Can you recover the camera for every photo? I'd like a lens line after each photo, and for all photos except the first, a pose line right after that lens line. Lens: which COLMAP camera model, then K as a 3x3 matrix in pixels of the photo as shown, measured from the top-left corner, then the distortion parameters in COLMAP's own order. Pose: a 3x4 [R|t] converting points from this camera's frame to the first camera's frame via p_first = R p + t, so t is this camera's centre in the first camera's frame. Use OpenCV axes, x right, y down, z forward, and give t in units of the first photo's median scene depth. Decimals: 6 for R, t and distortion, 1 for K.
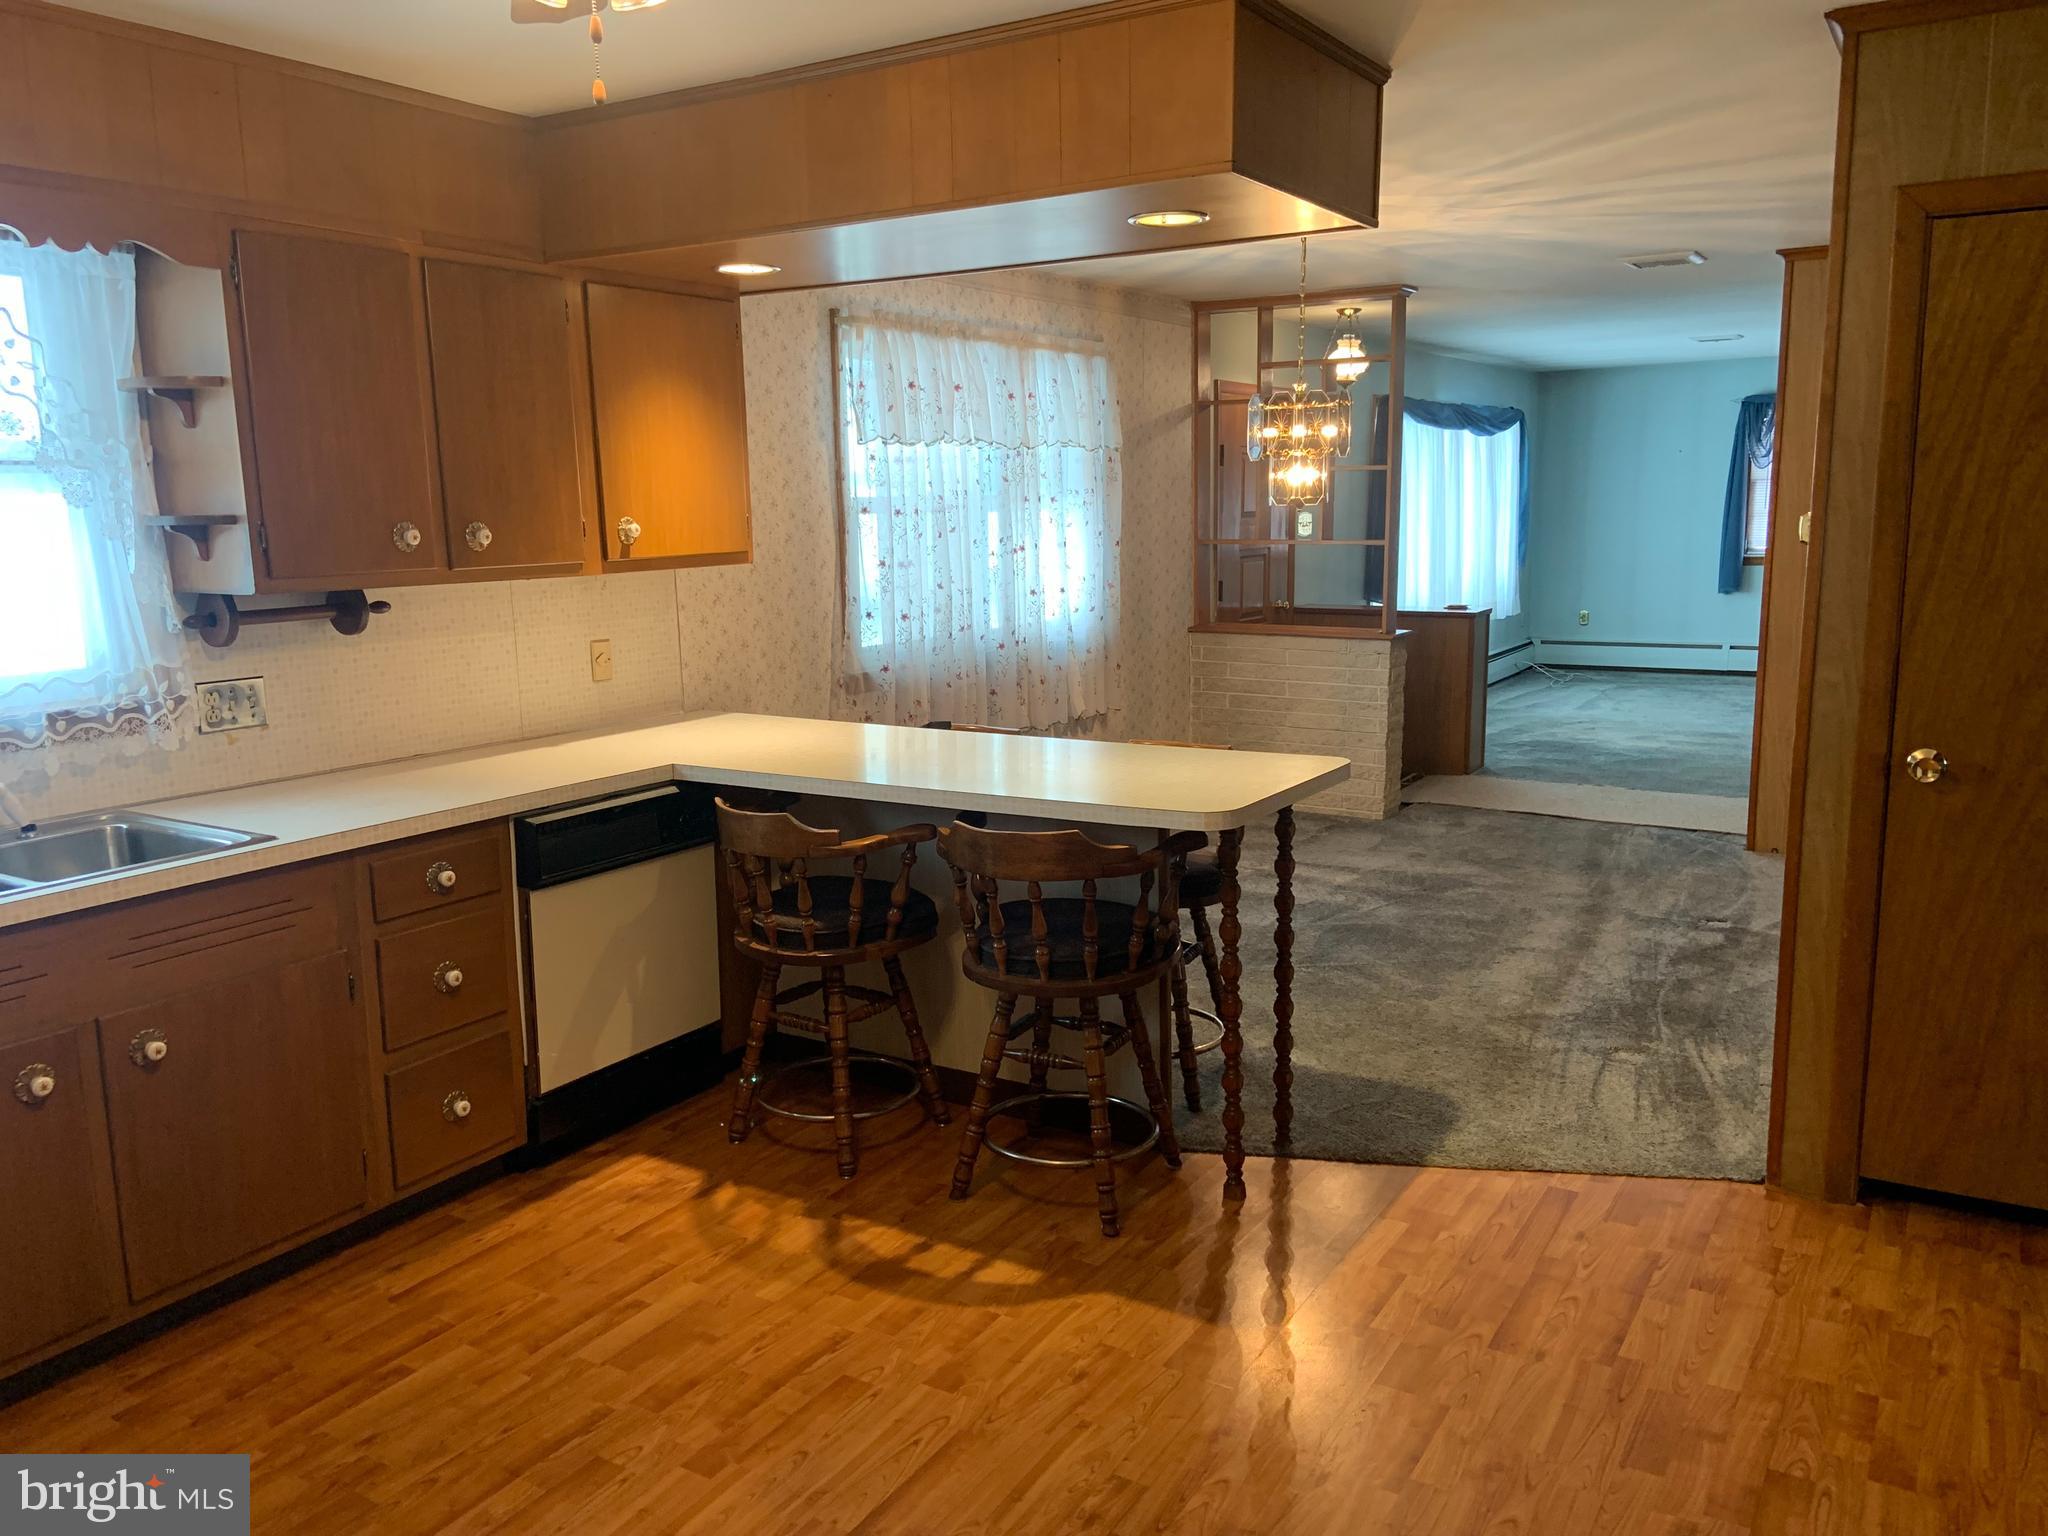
lens RADIAL K [[1533.4, 0, 1009.1], [0, 1533.4, 770.0], [0, 0, 1]] dist [0.114814, -0.147556]
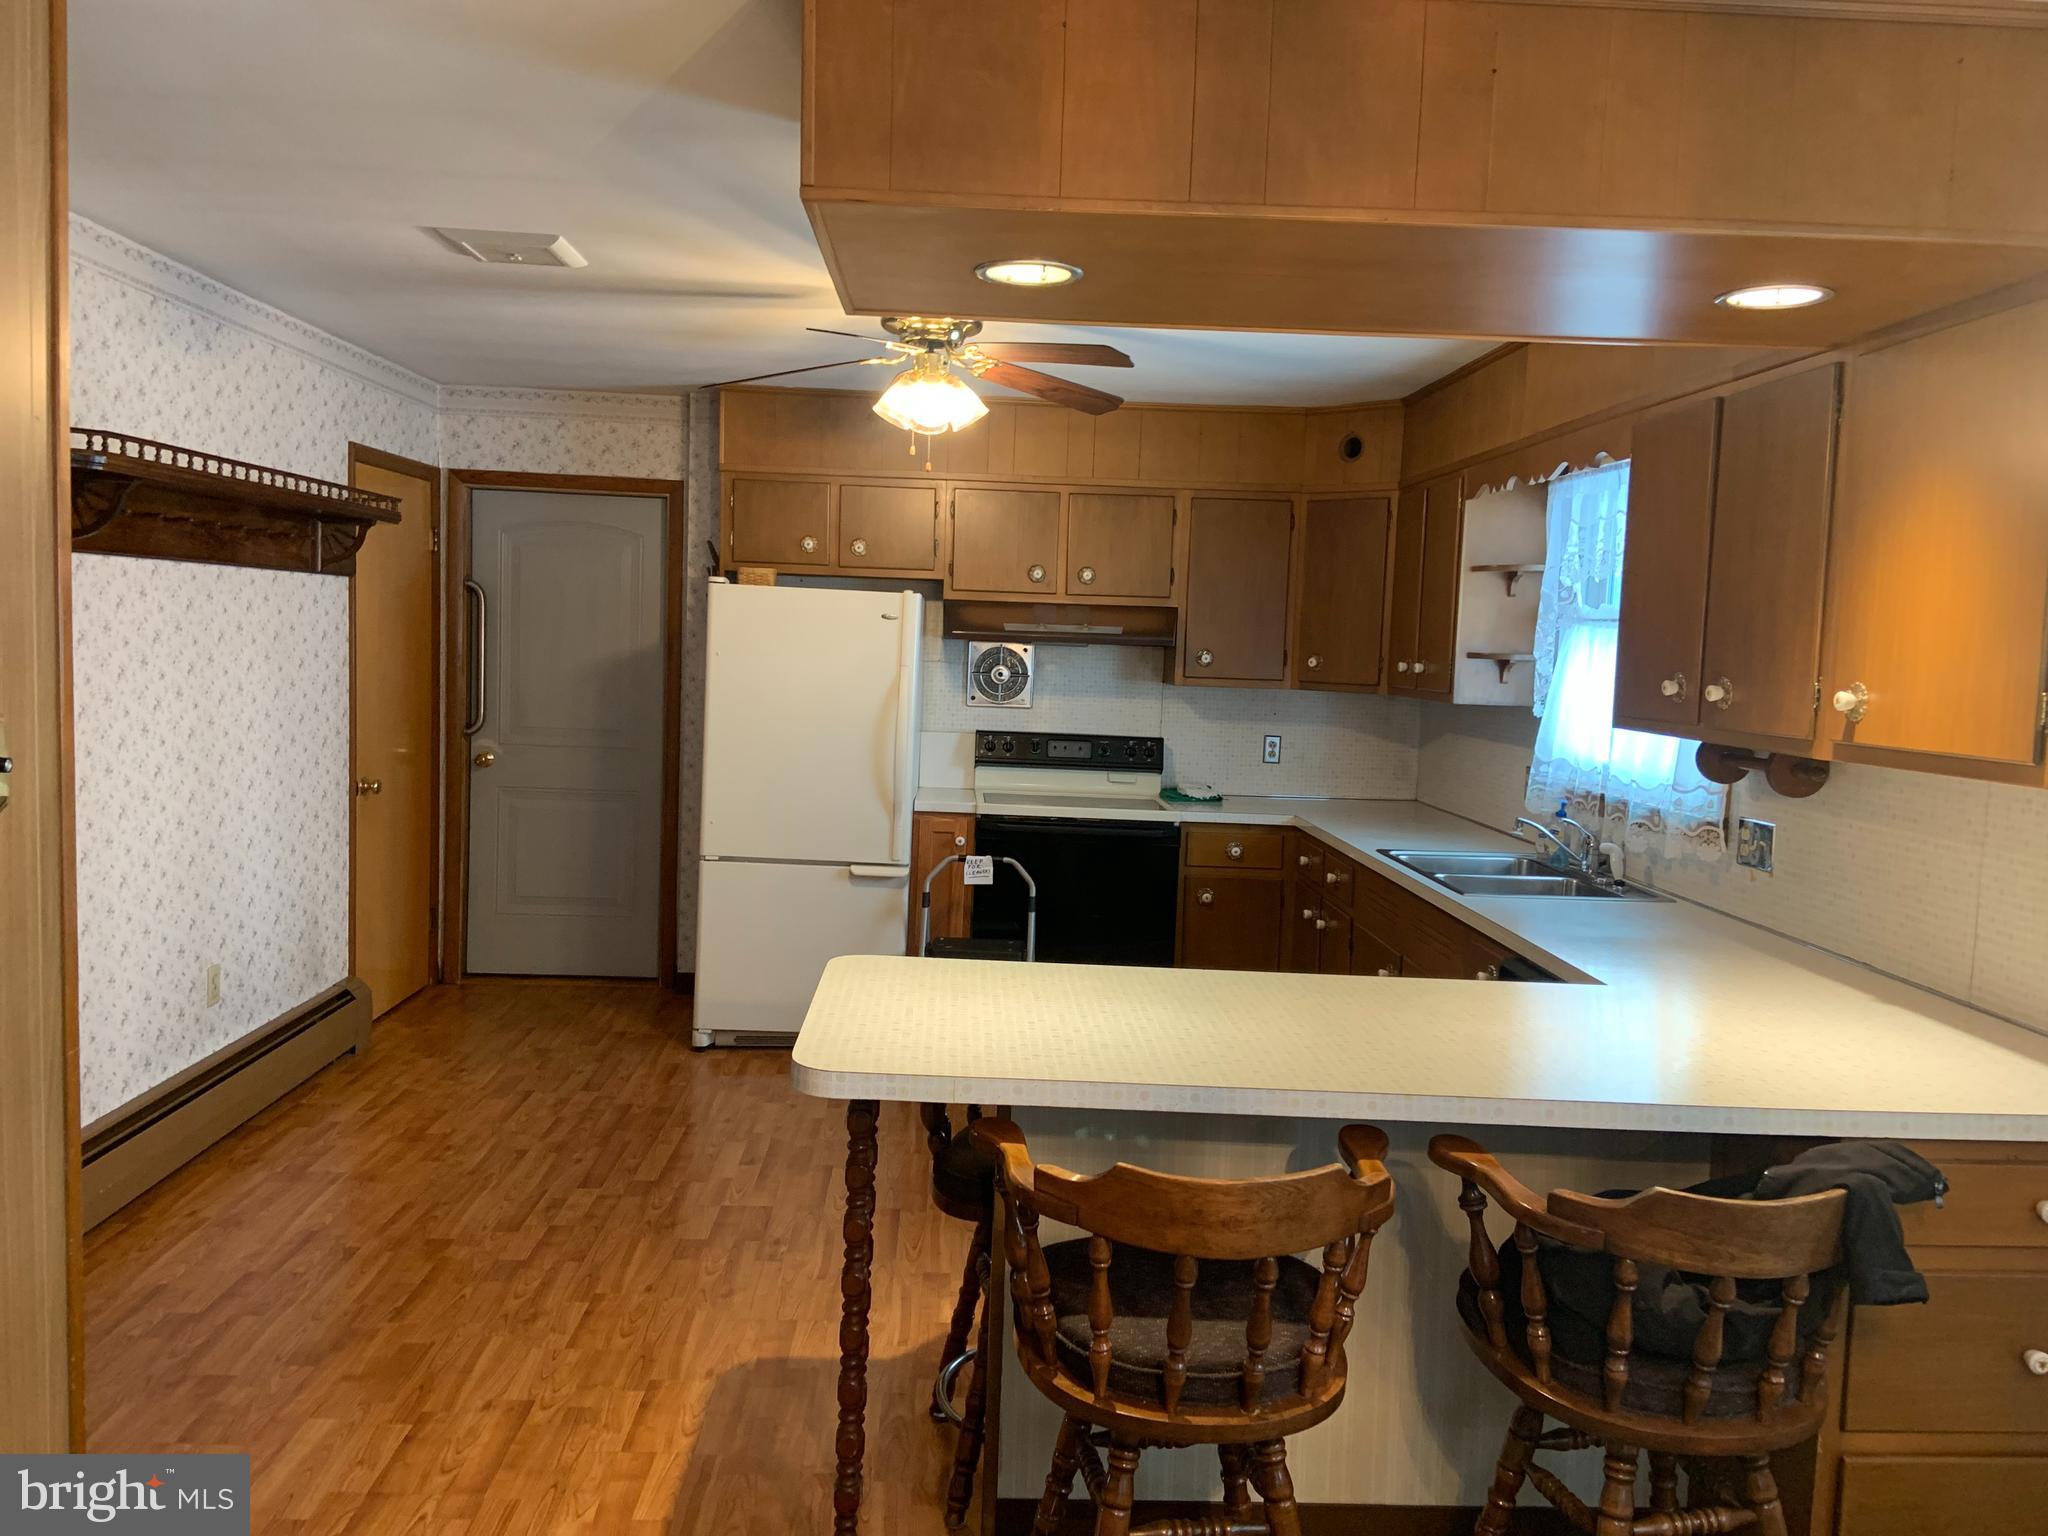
lens RADIAL K [[1533.4, 0, 1009.1], [0, 1533.4, 770.0], [0, 0, 1]] dist [0.114814, -0.147556]
pose [[-0.825869, 0.037240, -0.562631, 0.560330], [-0.120198, 0.963255, 0.240191, -0.313328], [0.550902, 0.265994, -0.791046, 1.712825]]
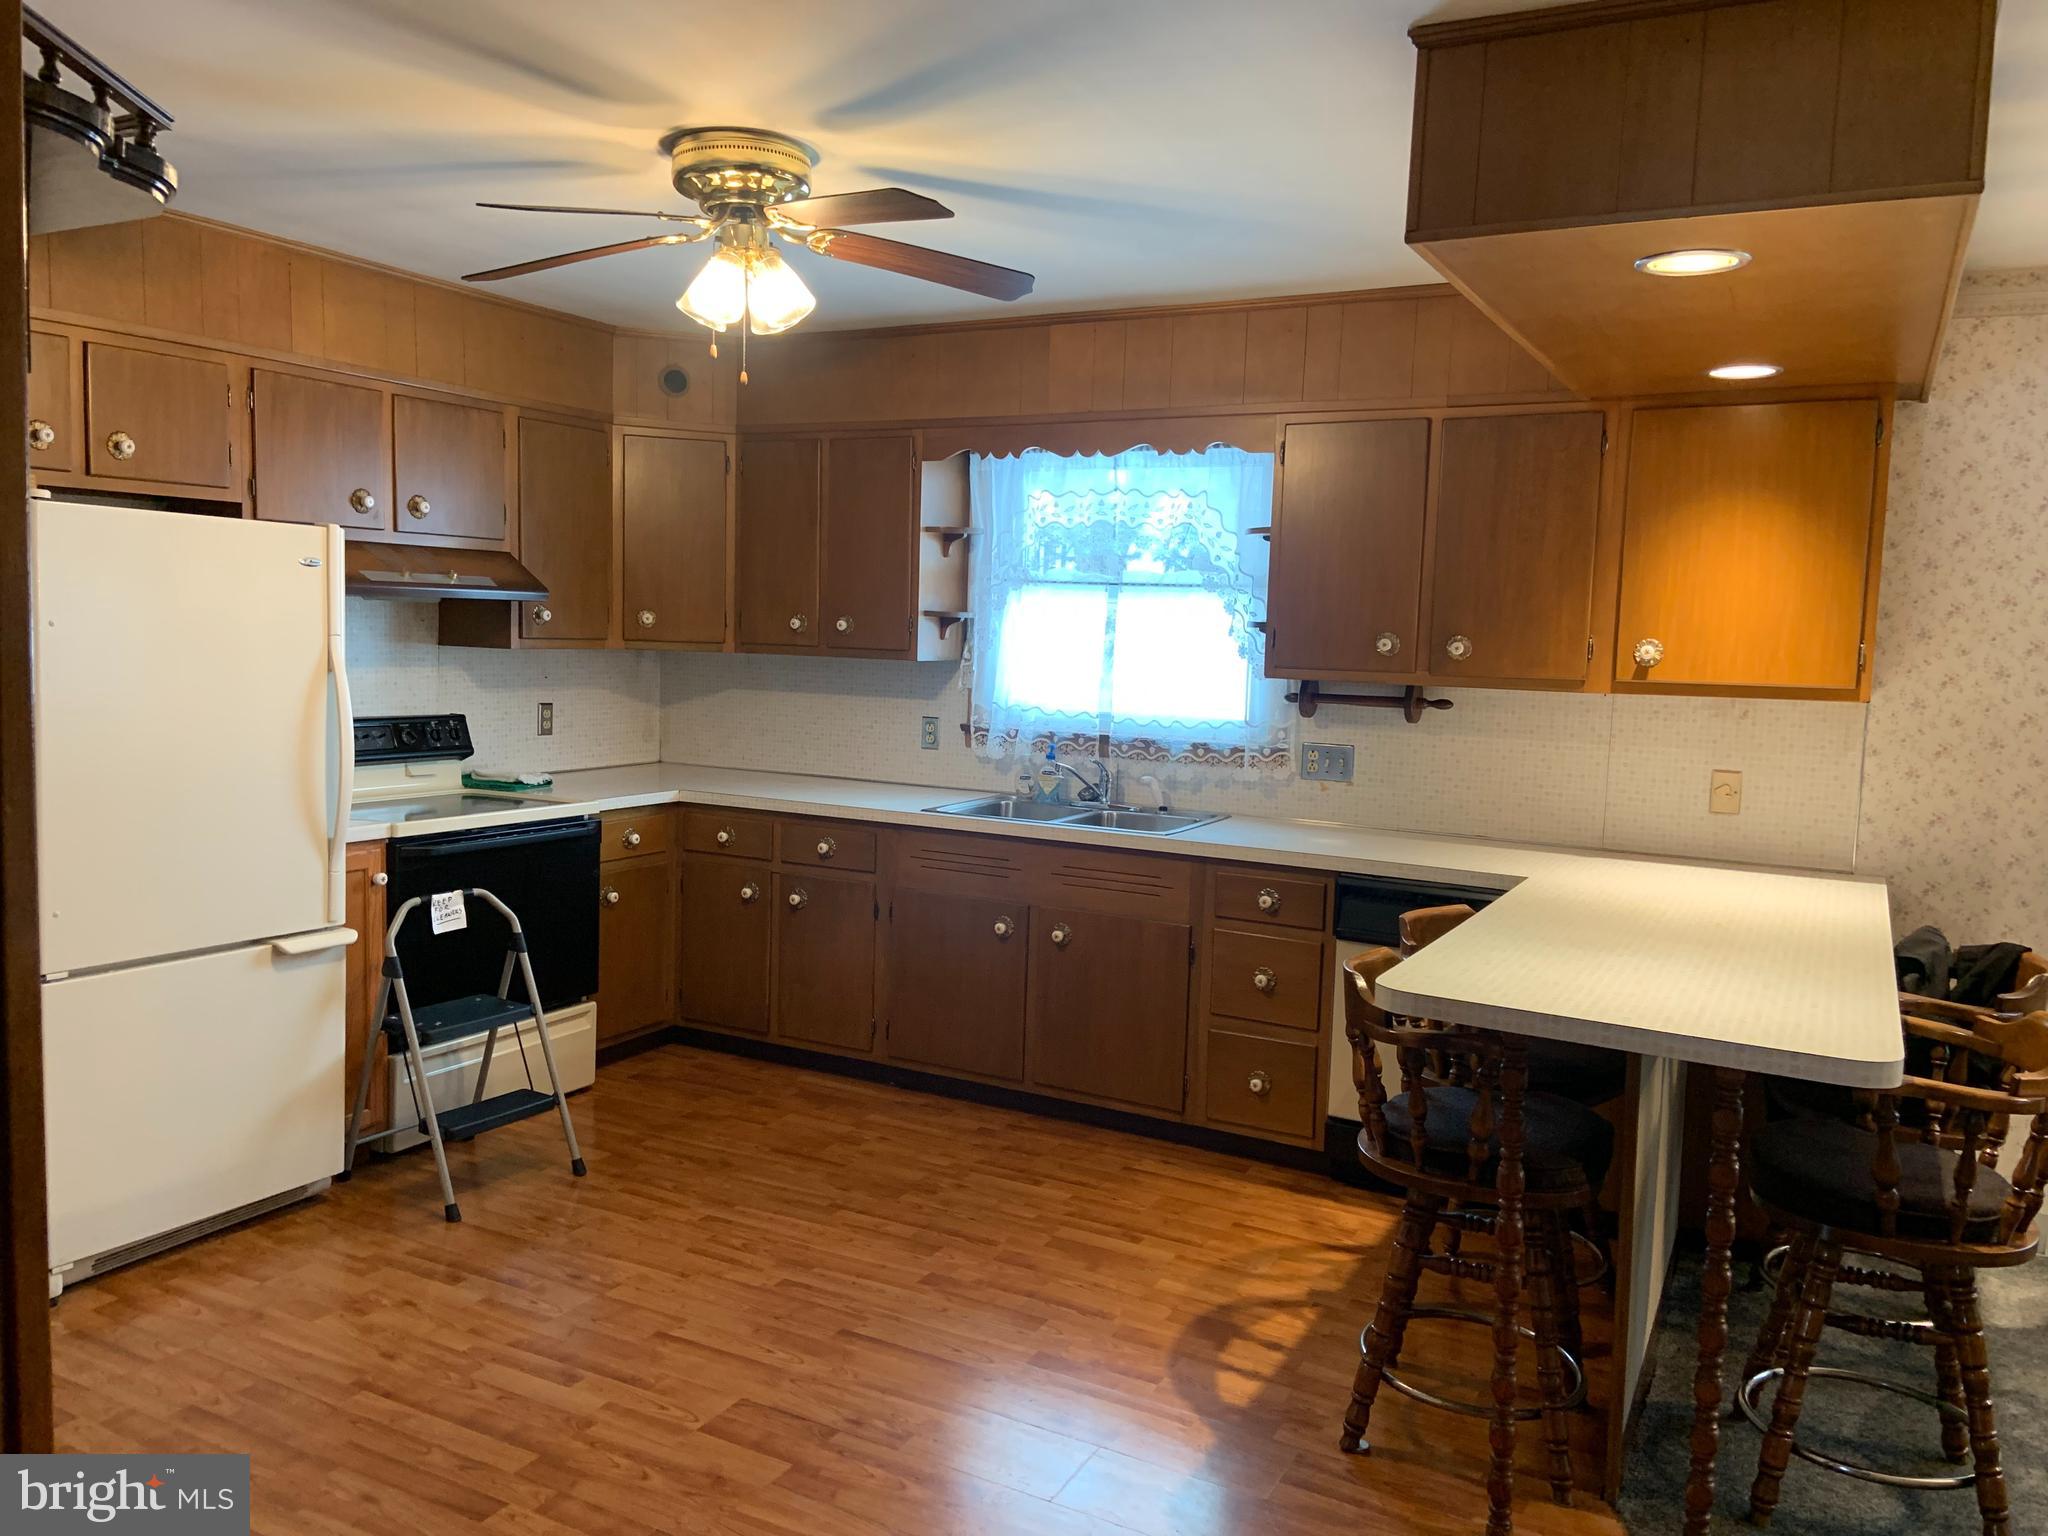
lens RADIAL K [[1533.4, 0, 1009.1], [0, 1533.4, 770.0], [0, 0, 1]] dist [0.114814, -0.147556]
pose [[0.064870, 0.114185, -0.991339, 0.904979], [-0.206397, 0.973485, 0.098622, -0.122160], [0.976316, 0.198212, 0.086717, 0.679477]]
